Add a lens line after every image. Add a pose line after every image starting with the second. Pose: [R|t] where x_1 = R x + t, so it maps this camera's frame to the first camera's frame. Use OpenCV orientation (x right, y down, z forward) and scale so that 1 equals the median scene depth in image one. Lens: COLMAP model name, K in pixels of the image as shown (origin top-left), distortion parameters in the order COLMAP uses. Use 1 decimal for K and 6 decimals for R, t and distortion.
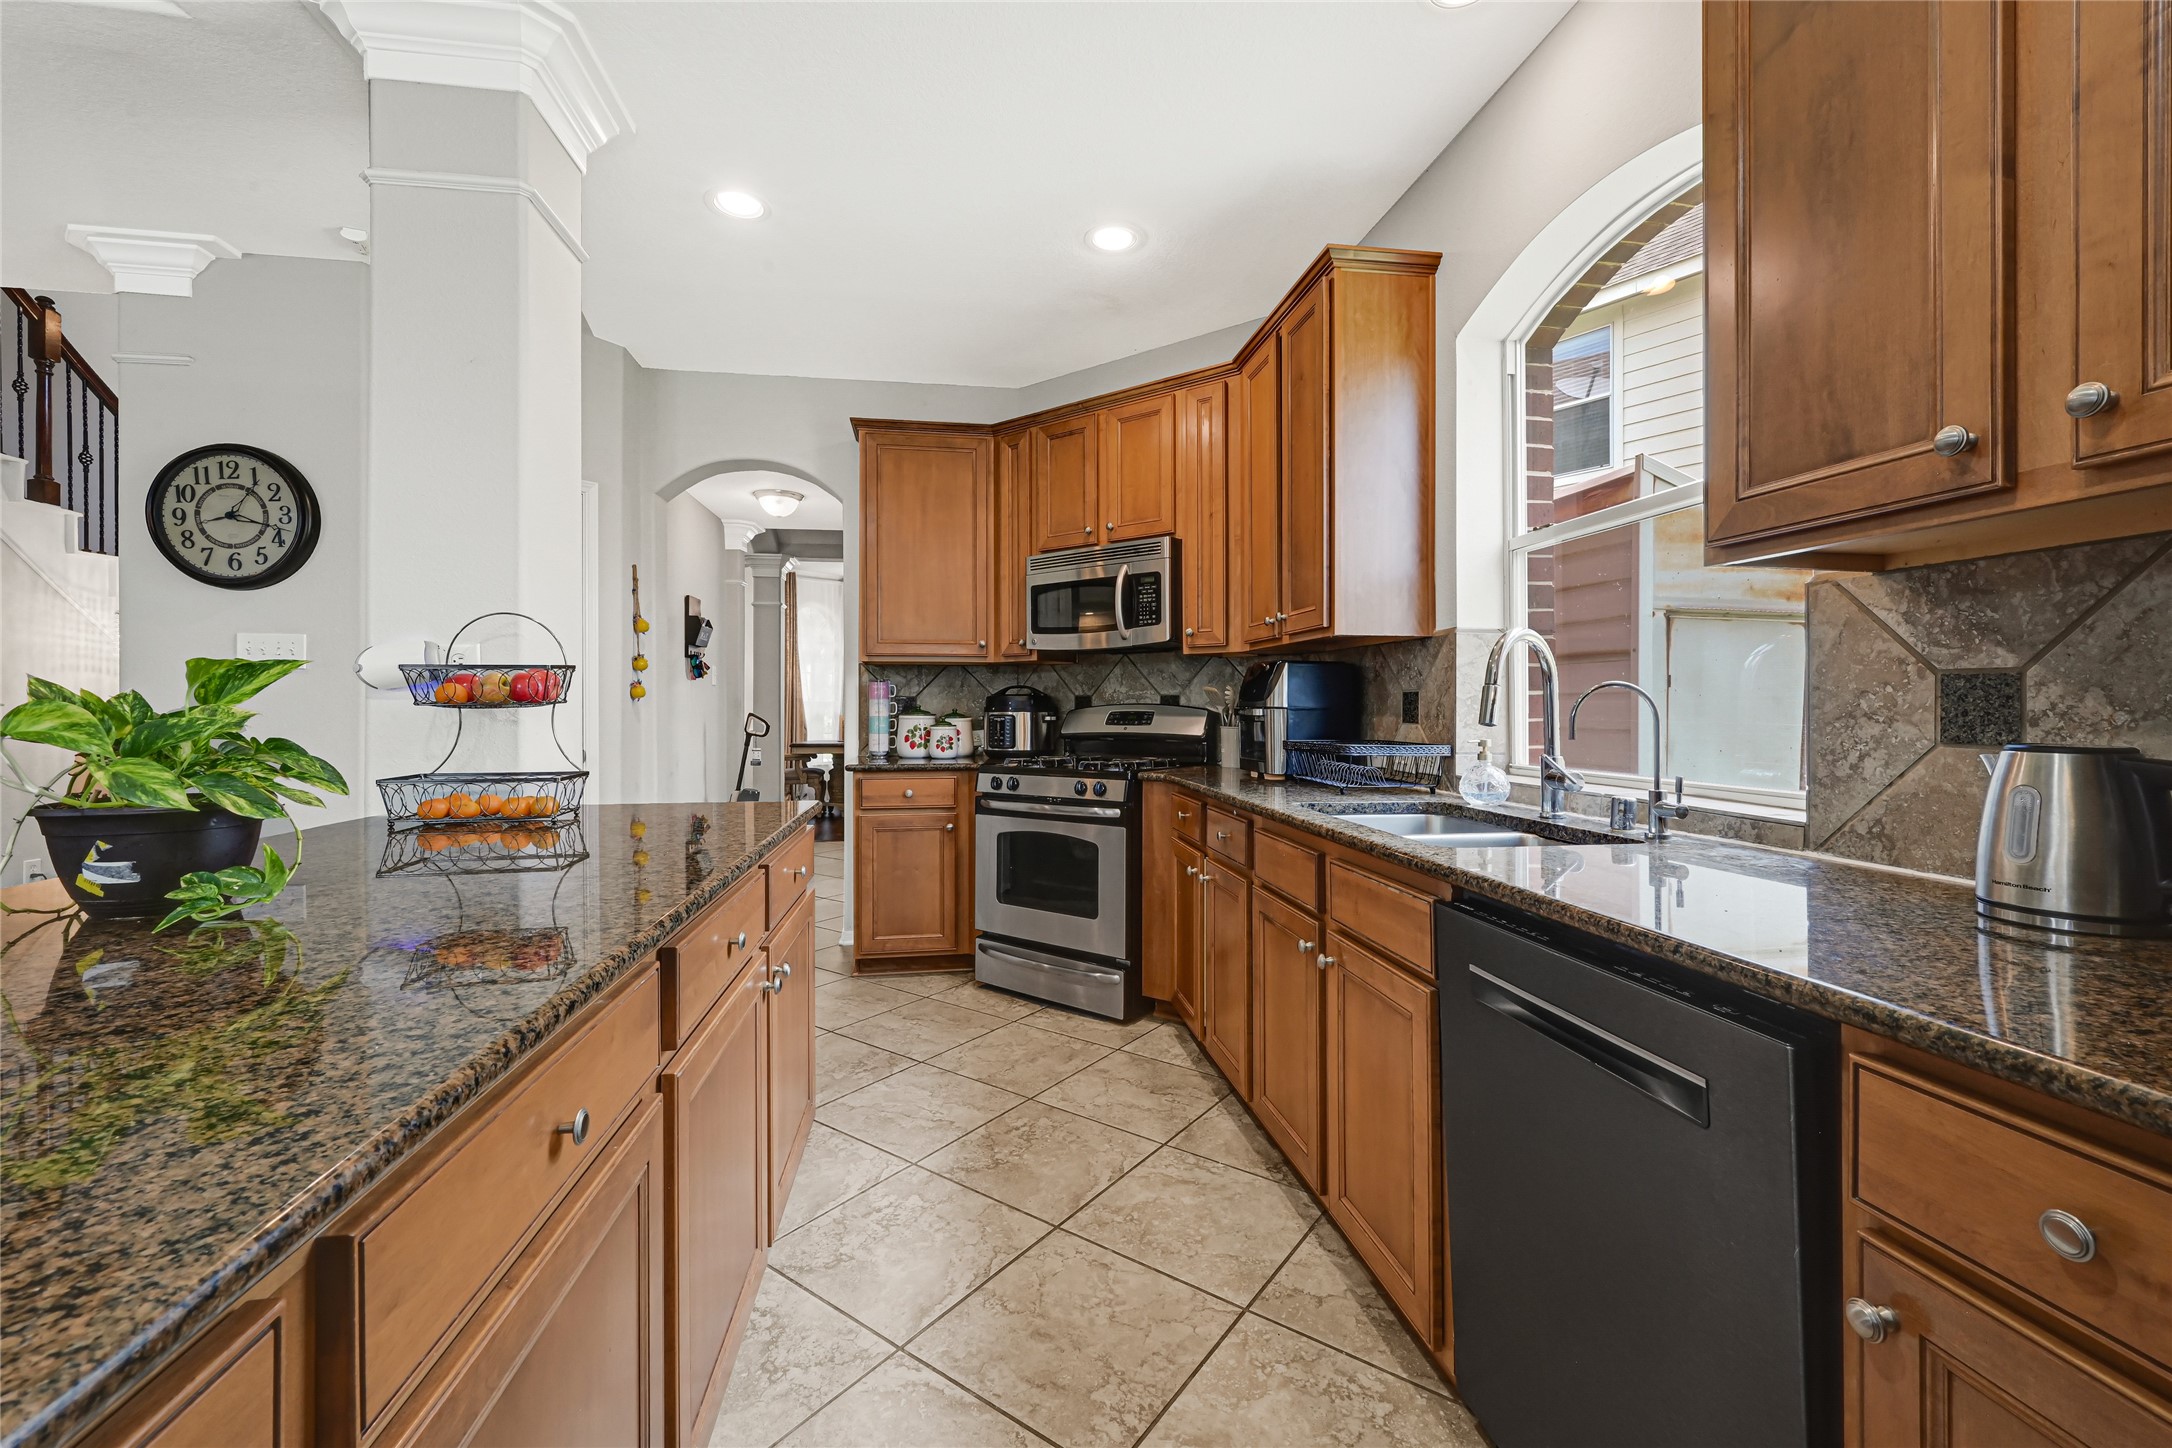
lens RADIAL K [[892.8, 0, 1088.1], [0, 892.8, 713.5], [0, 0, 1]] dist [0.004144, -0.000642]
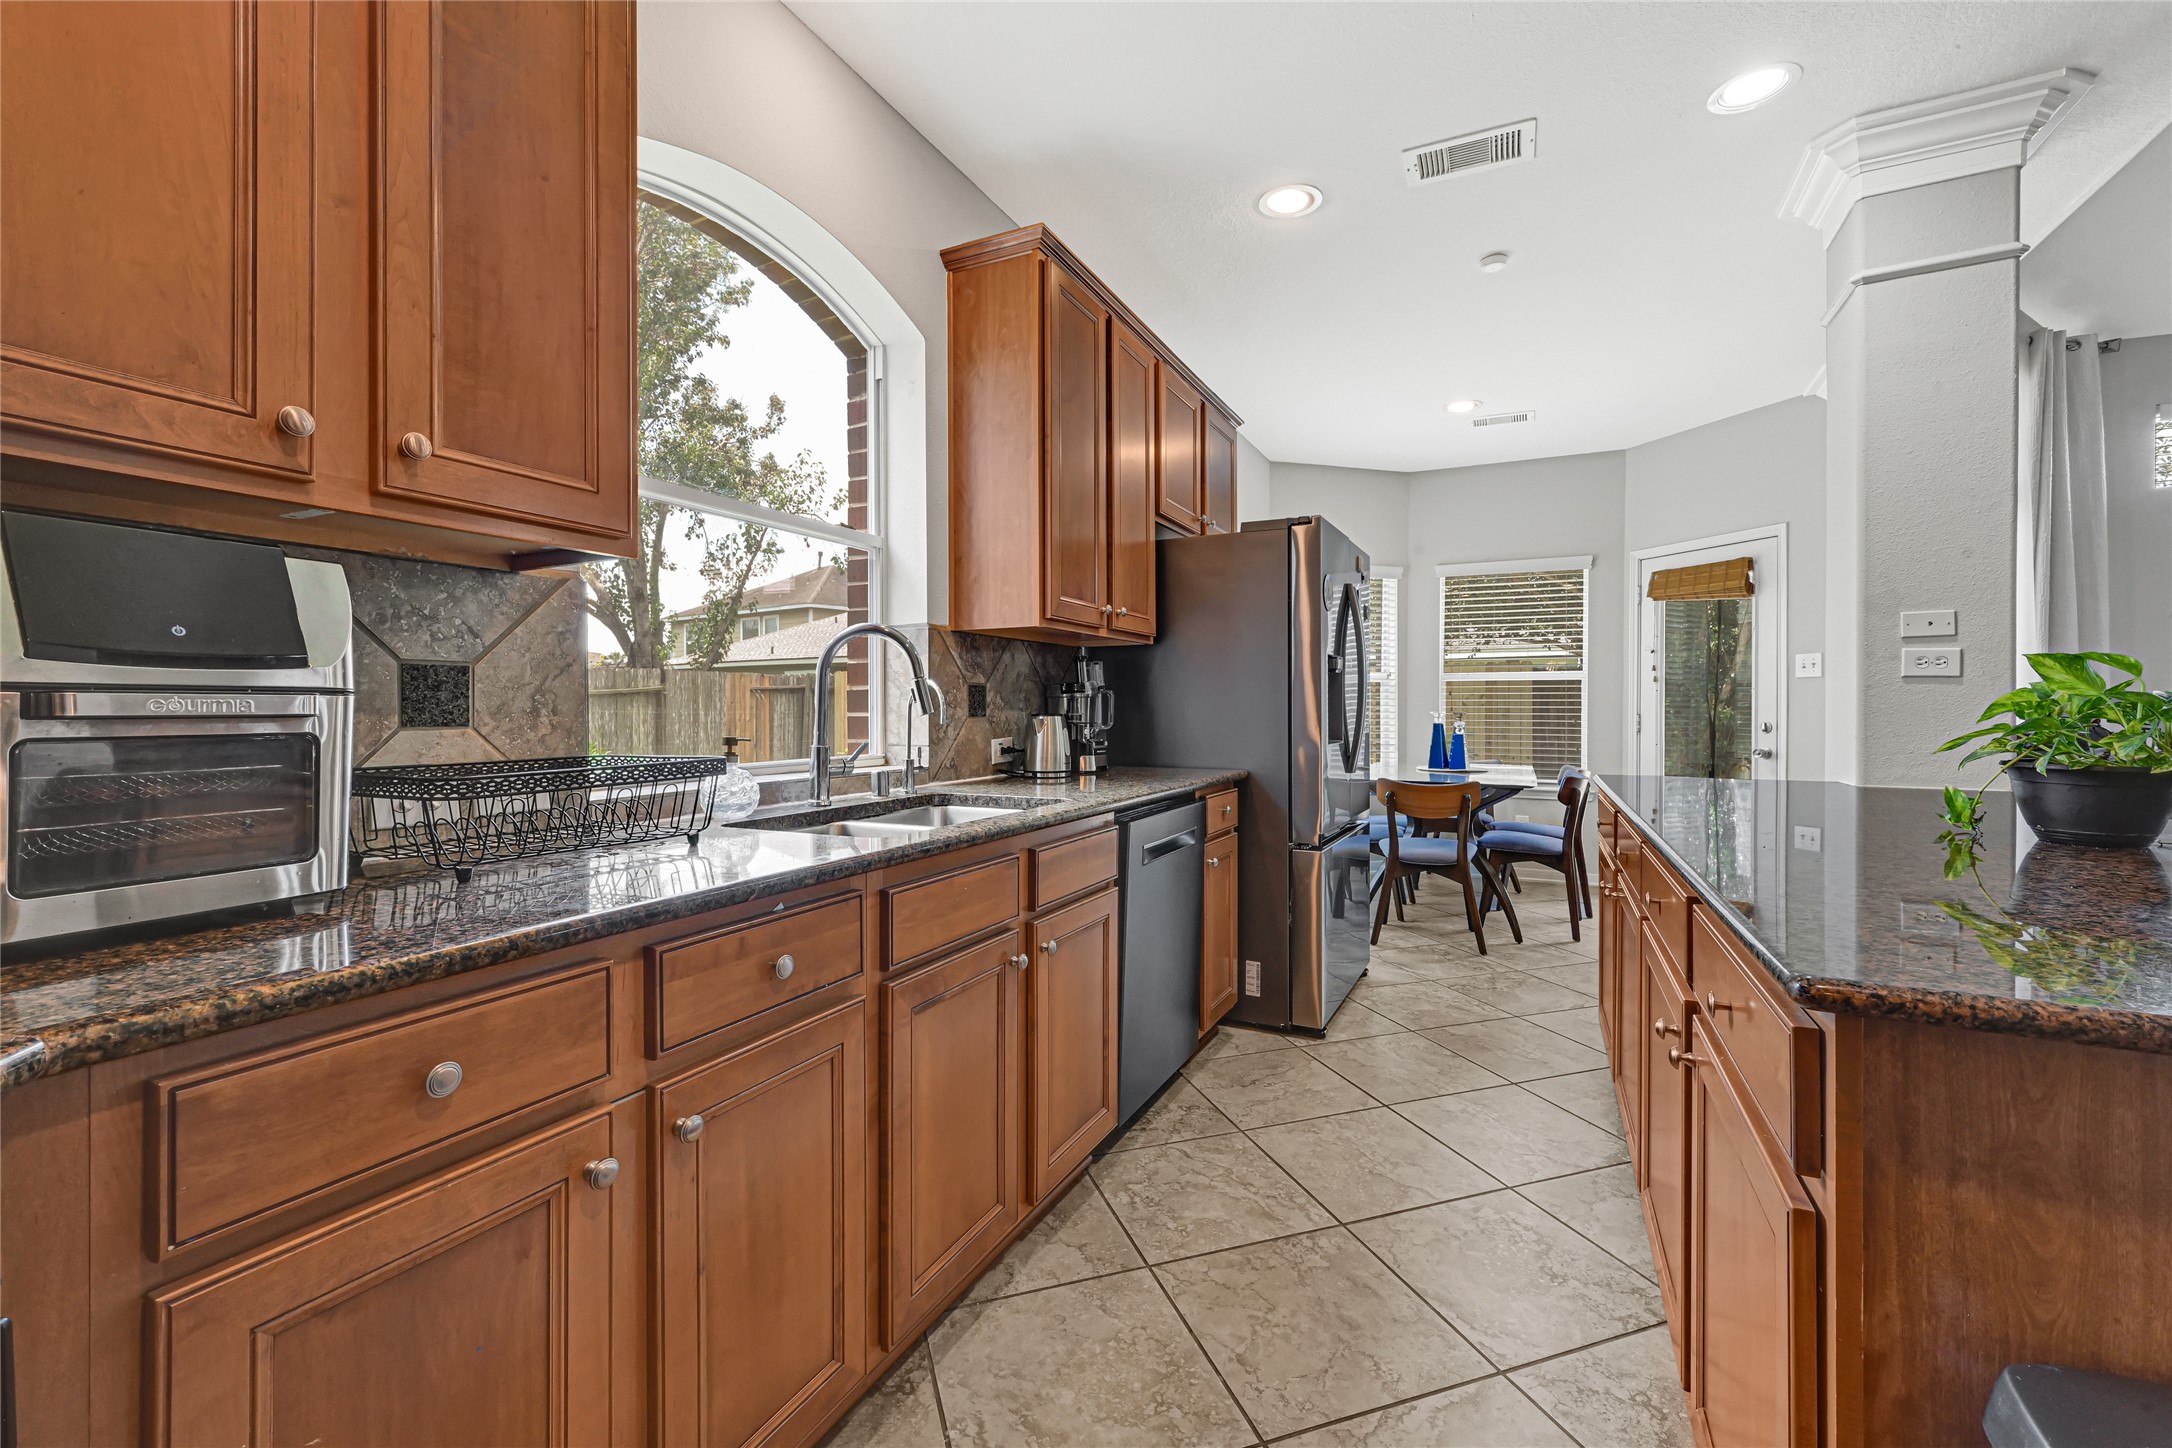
lens RADIAL K [[892.8, 0, 1082.5], [0, 892.8, 722.9], [0, 0, 1]] dist [0.004144, -0.000642]
pose [[-0.814309, -0.015943, 0.580213, -0.359996], [0.000031, 0.999621, 0.027512, -0.007869], [-0.580432, 0.022421, -0.814000, 1.866477]]
